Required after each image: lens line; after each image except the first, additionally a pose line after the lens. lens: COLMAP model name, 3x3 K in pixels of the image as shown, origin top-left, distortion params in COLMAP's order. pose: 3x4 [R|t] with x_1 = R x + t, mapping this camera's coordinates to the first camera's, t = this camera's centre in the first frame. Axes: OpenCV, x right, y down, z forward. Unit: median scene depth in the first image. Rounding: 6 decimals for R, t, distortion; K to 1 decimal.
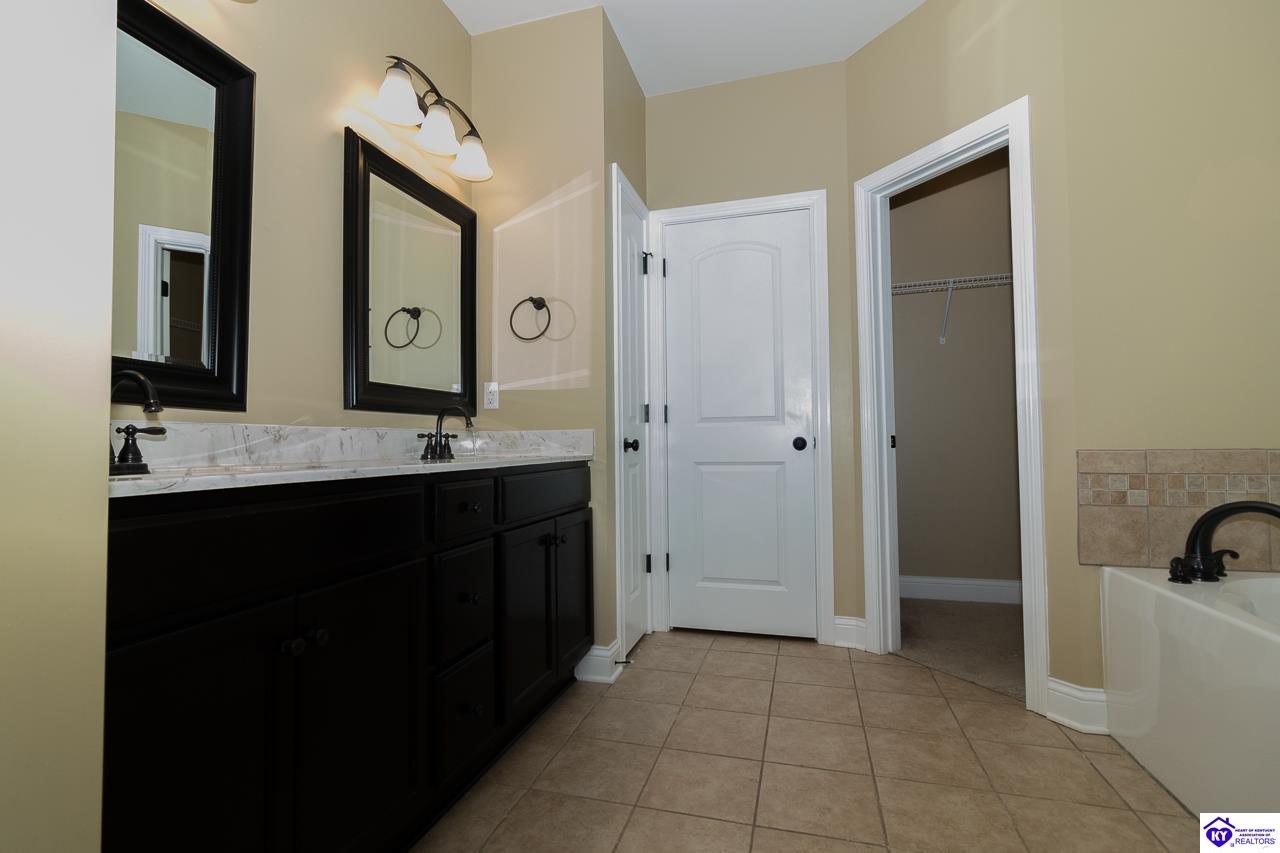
lens RADIAL K [[592.5, 0, 647.1], [0, 592.5, 430.2], [0, 0, 1]] dist [0.003891, 0.000463]
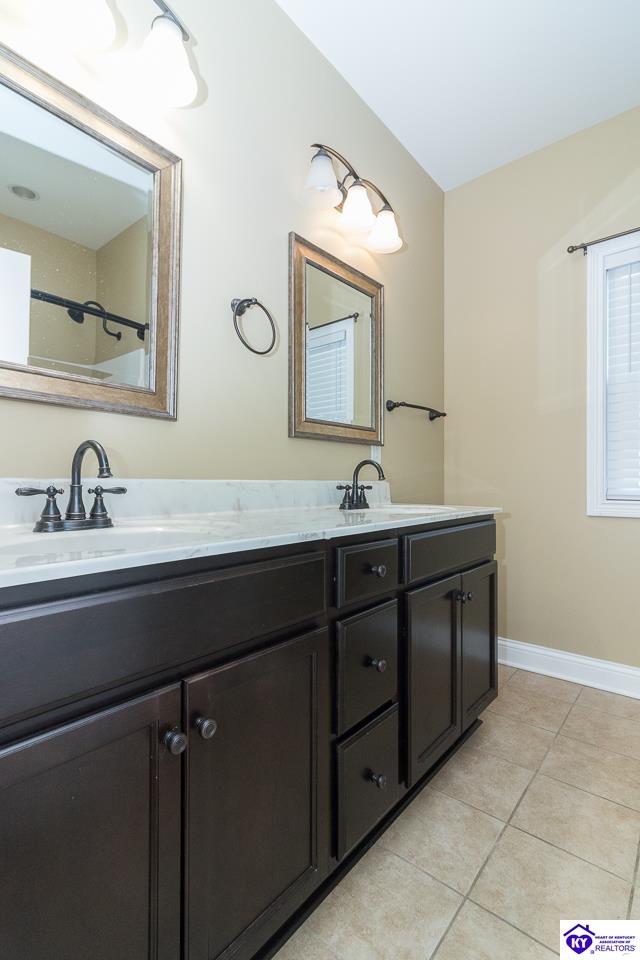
lens RADIAL K [[444.4, 0, 329.7], [0, 444.4, 479.6], [0, 0, 1]] dist [0.003891, 0.000463]
pose [[0.909798, 0.016304, -0.414731, -0.047861], [-0.006921, 0.999685, 0.024117, -0.027359], [0.414993, -0.019072, 0.909625, 0.224759]]
